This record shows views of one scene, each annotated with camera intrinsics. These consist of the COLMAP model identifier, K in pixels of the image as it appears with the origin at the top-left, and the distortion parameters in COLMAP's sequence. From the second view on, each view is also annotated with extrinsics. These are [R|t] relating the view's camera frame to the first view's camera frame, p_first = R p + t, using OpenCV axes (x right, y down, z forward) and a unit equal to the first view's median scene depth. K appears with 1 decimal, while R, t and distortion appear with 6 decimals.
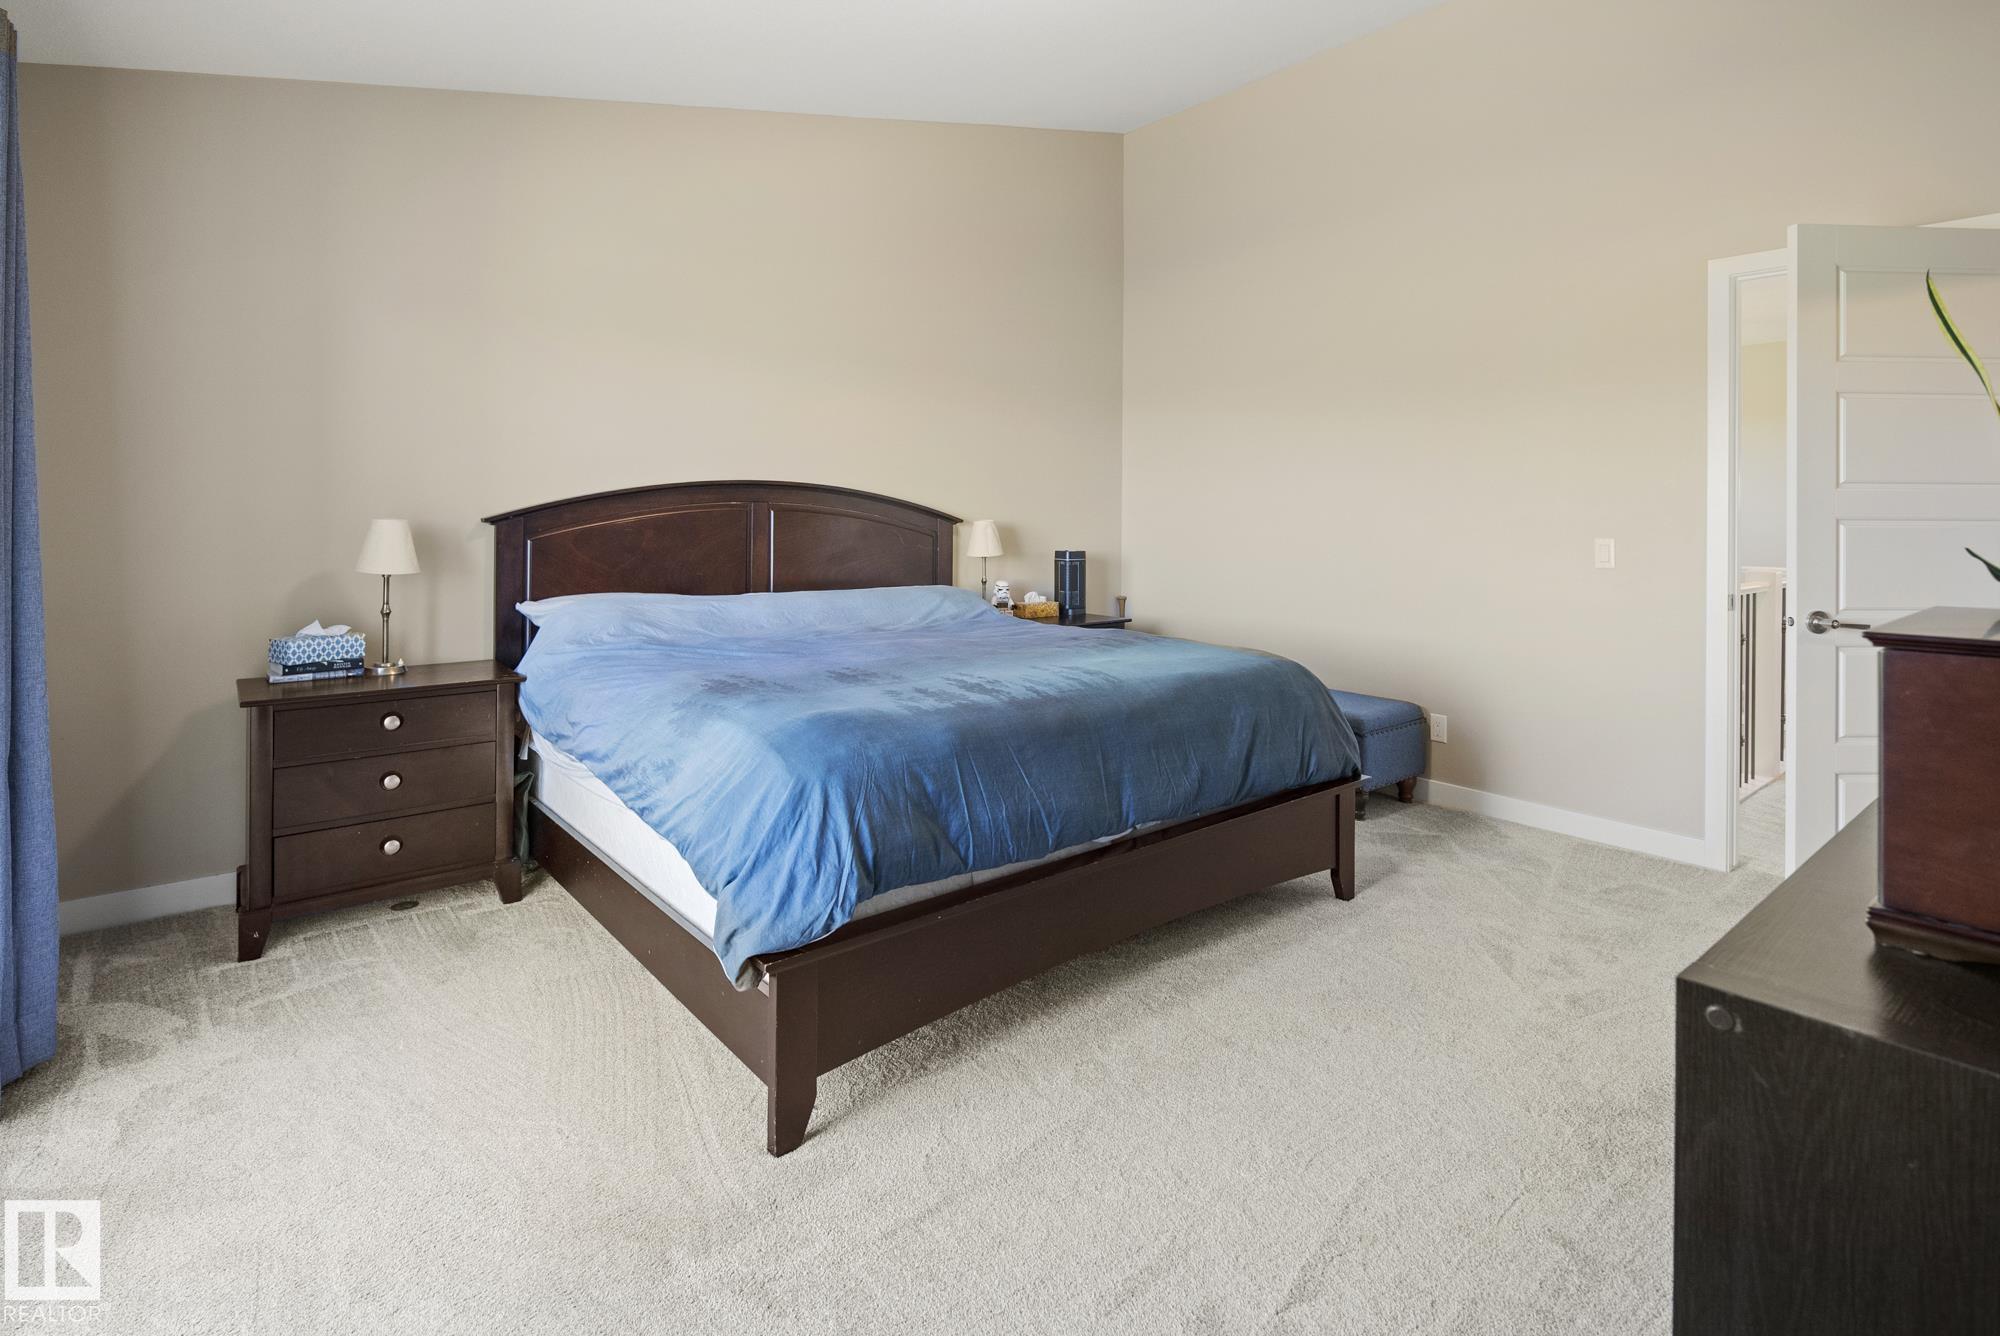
lens RADIAL K [[991.8, 0, 1000.1], [0, 991.8, 527.3], [0, 0, 1]] dist [-0.002182, -0.000837]
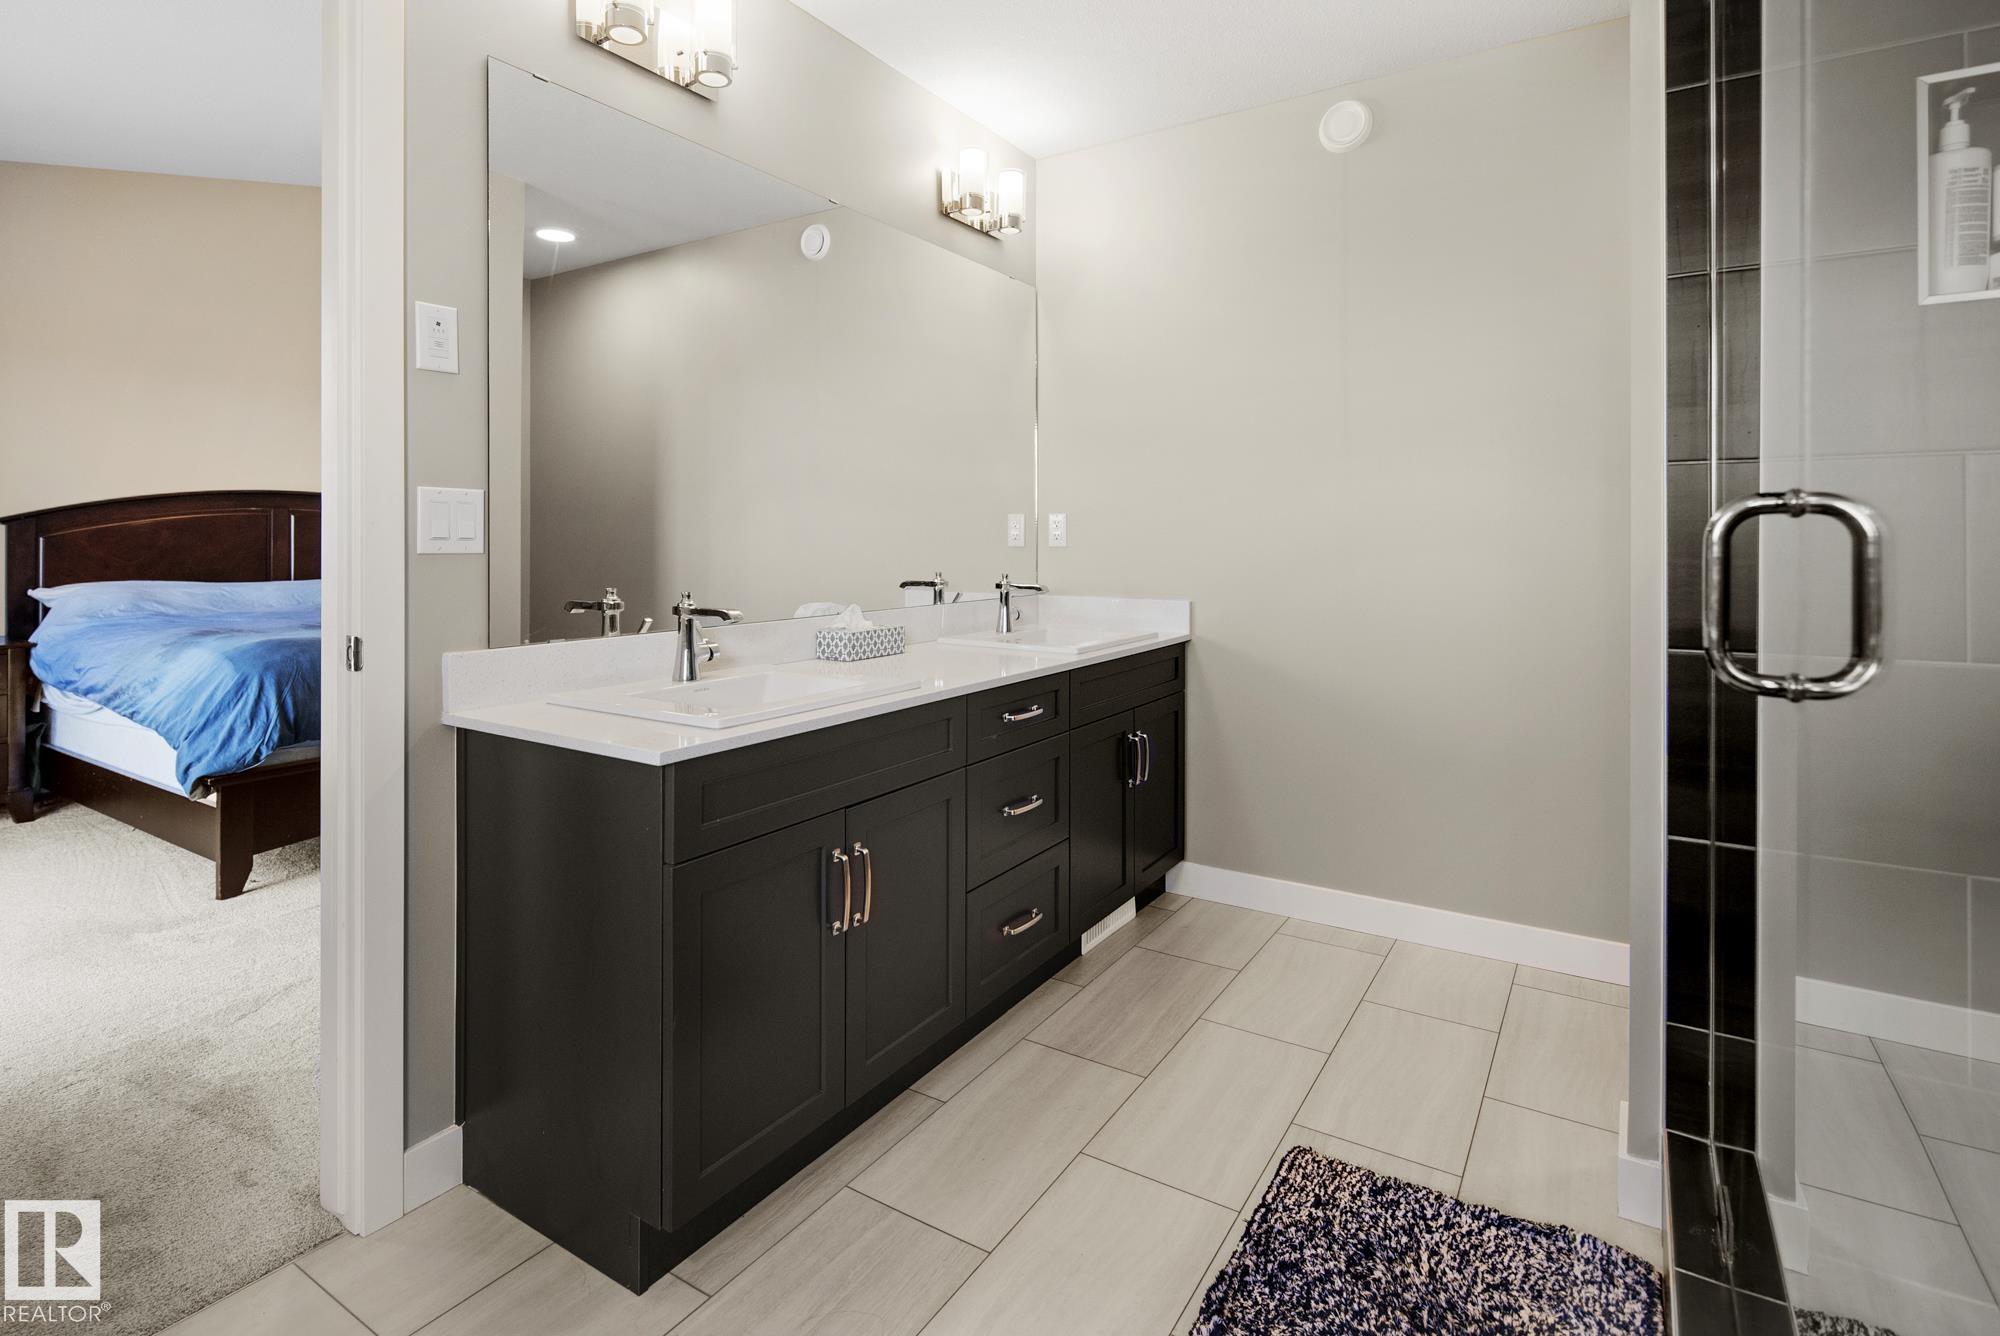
lens RADIAL K [[989.6, 0, 995.3], [0, 989.6, 554.0], [0, 0, 1]] dist [-0.003386, -0.001071]
pose [[0.952123, -0.007468, 0.305623, 0.396780], [0.006621, 0.999971, 0.003808, 0.055391], [-0.305643, -0.001602, 0.952145, -0.746613]]
